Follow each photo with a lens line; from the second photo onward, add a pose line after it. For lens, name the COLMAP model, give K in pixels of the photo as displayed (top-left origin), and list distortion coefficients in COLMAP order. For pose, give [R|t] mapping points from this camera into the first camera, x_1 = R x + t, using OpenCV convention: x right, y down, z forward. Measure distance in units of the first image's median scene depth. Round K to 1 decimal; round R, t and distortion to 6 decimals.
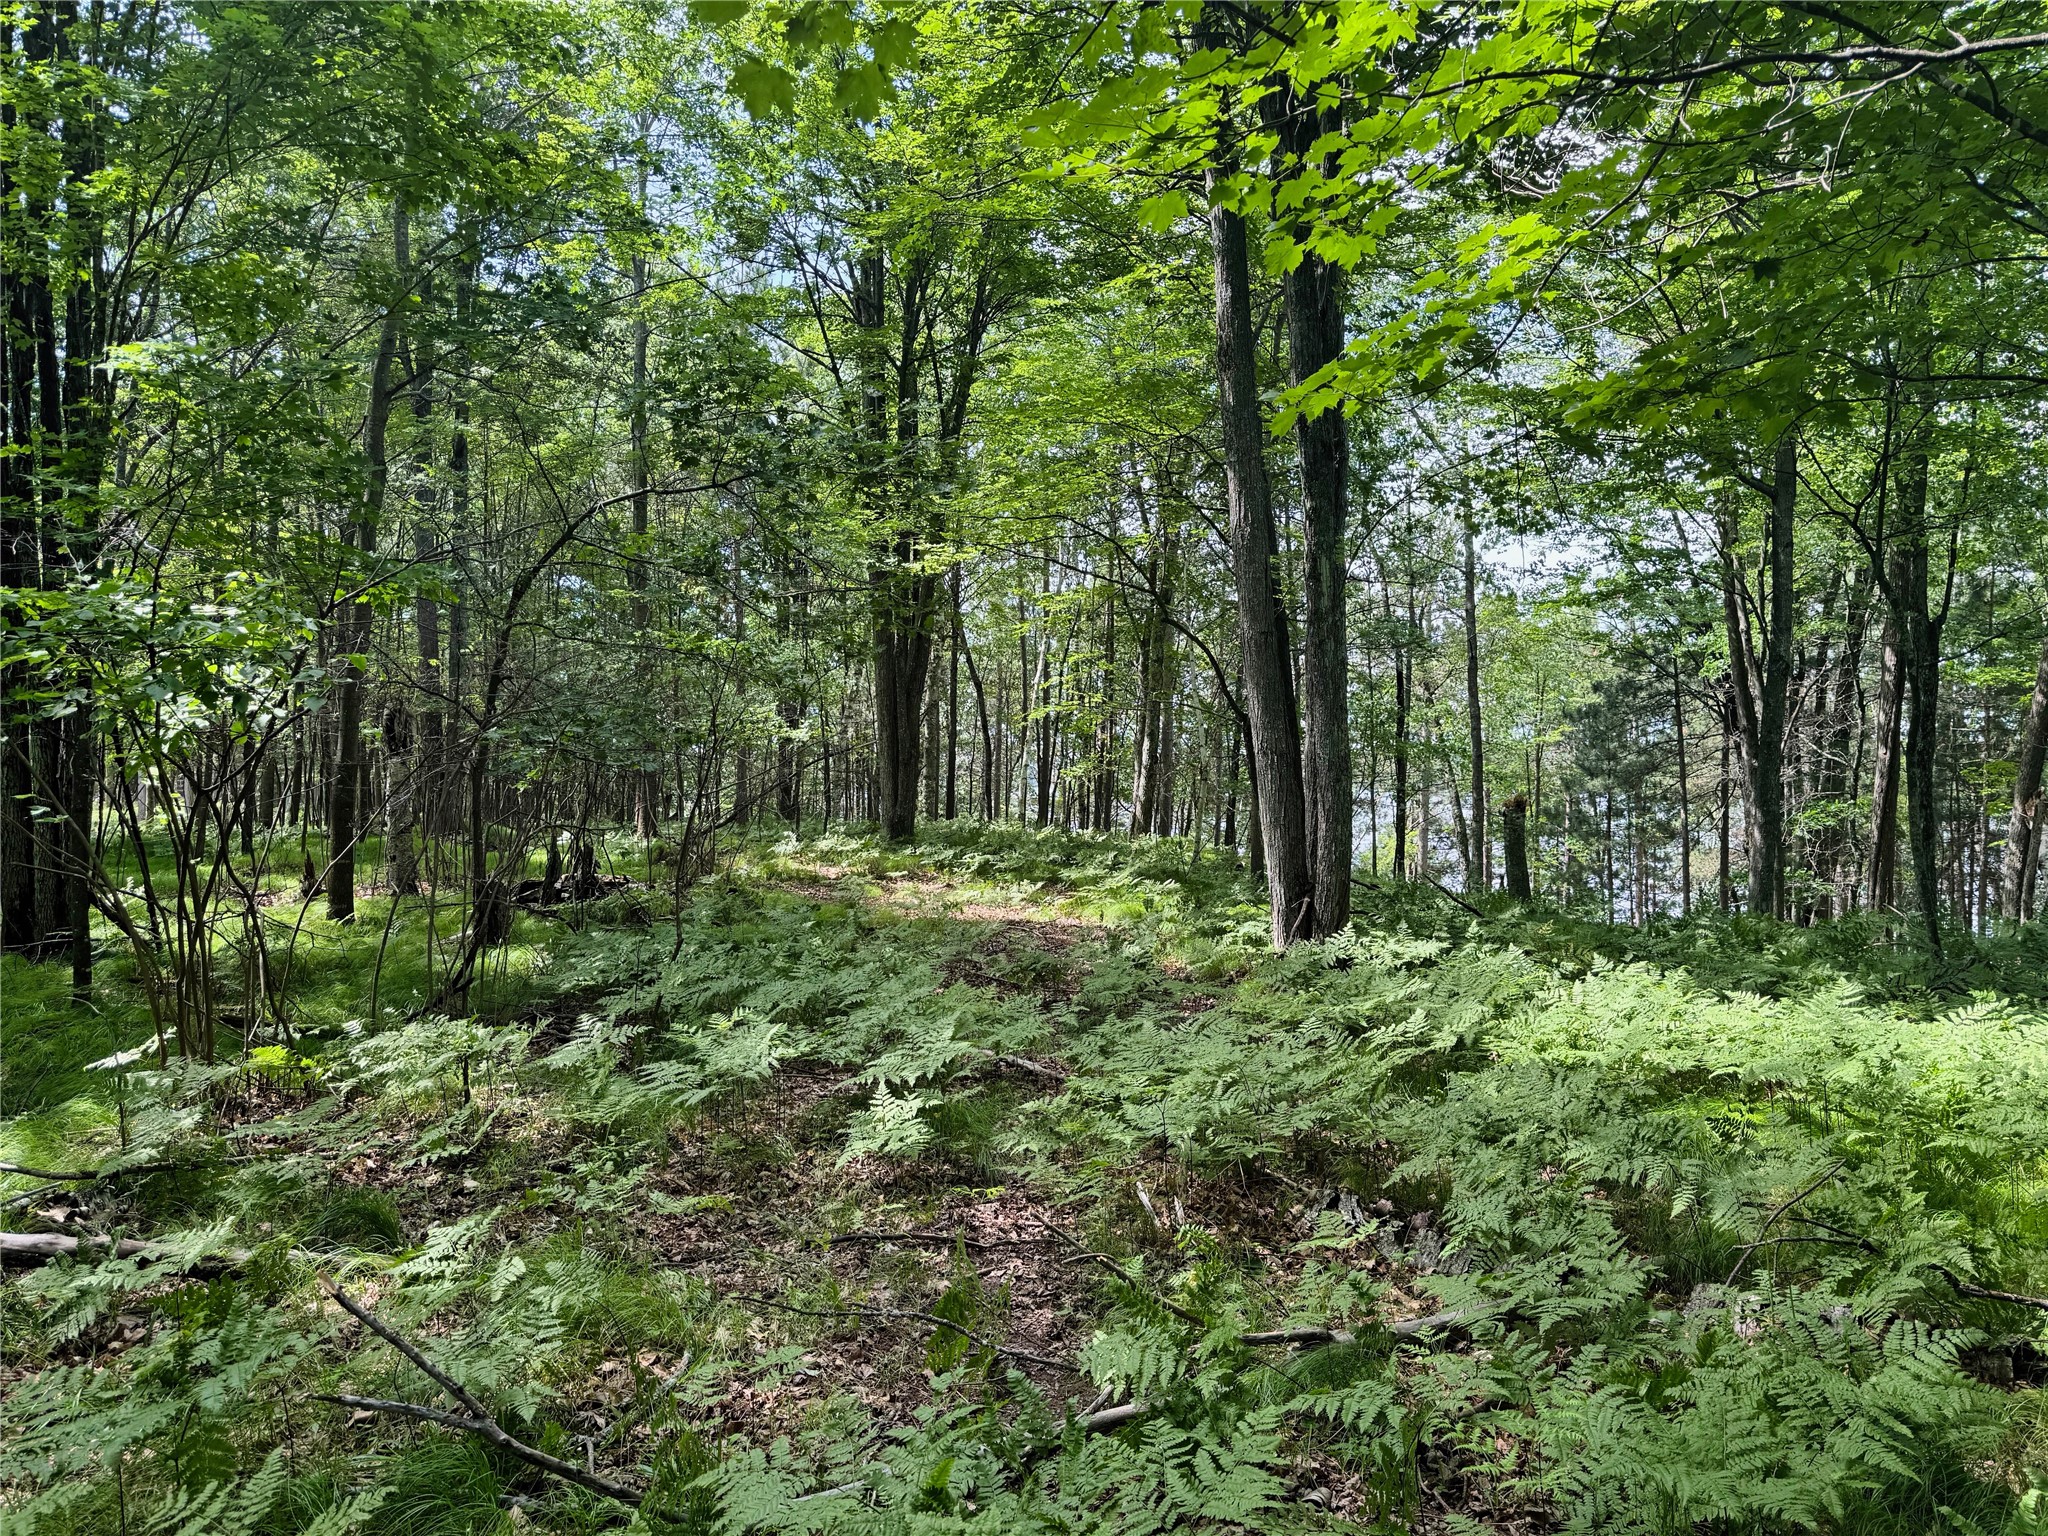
lens RADIAL K [[1453.6, 0, 1023.0], [0, 1453.6, 767.6], [0, 0, 1]] dist [-0.011850, -0.004774]
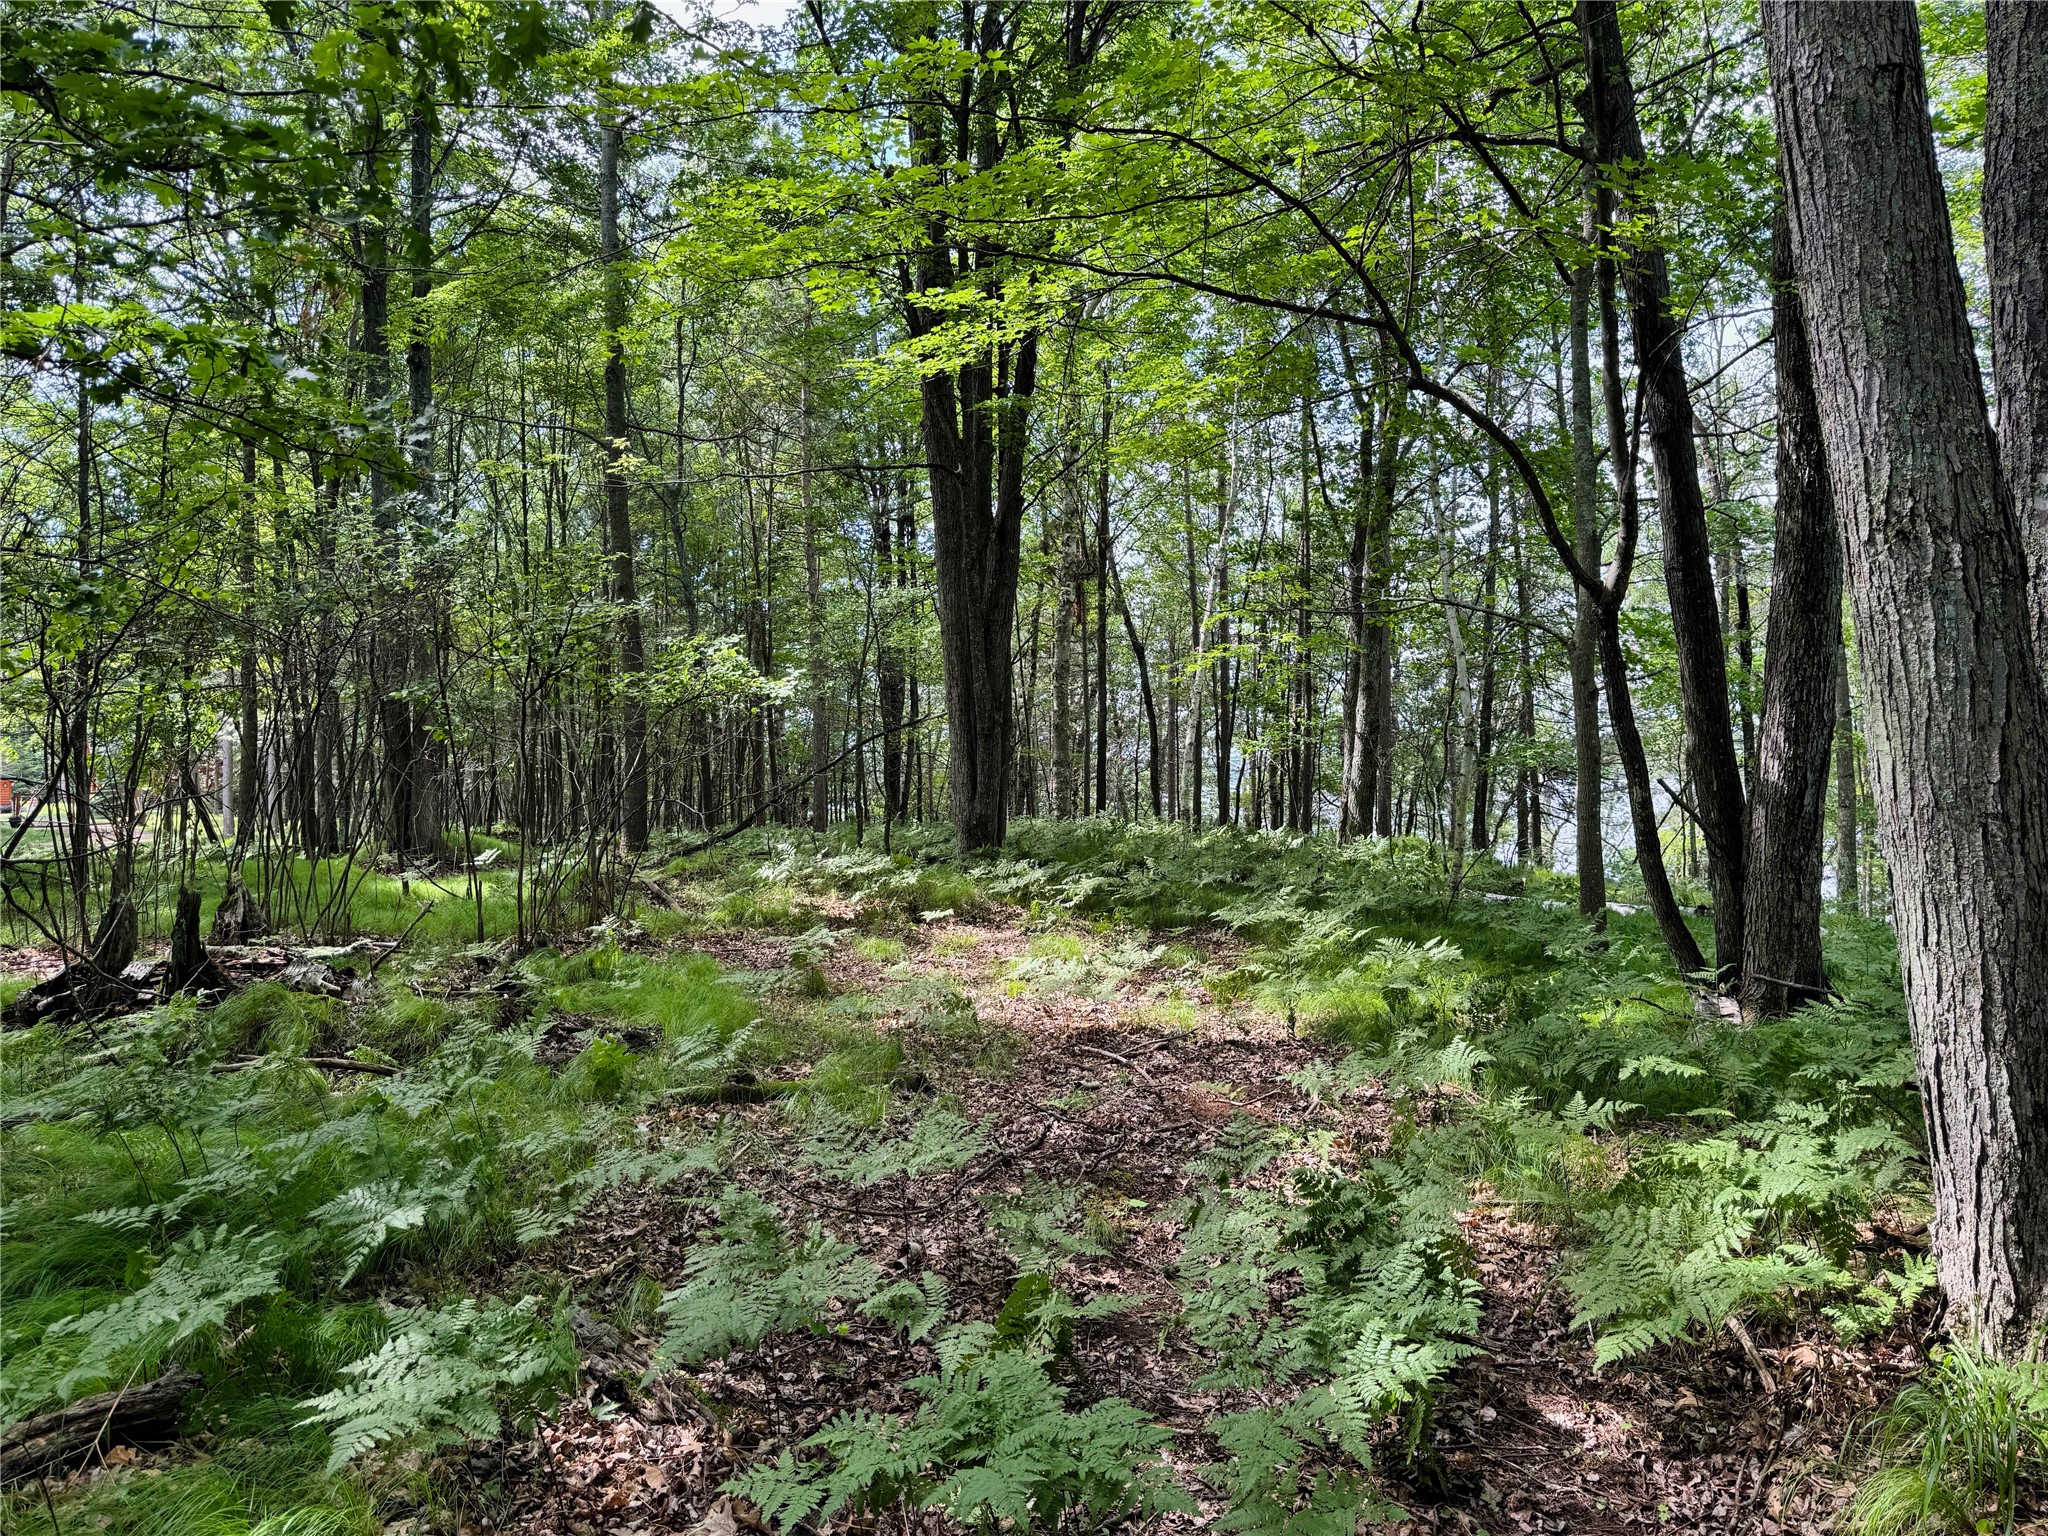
lens RADIAL K [[1453.6, 0, 1023.7], [0, 1453.6, 778.2], [0, 0, 1]] dist [-0.011850, -0.004774]
pose [[0.990588, -0.019391, -0.135496, 0.020841], [0.020298, 0.999780, 0.005314, 0.012284], [0.135363, -0.008014, 0.990764, 0.320446]]
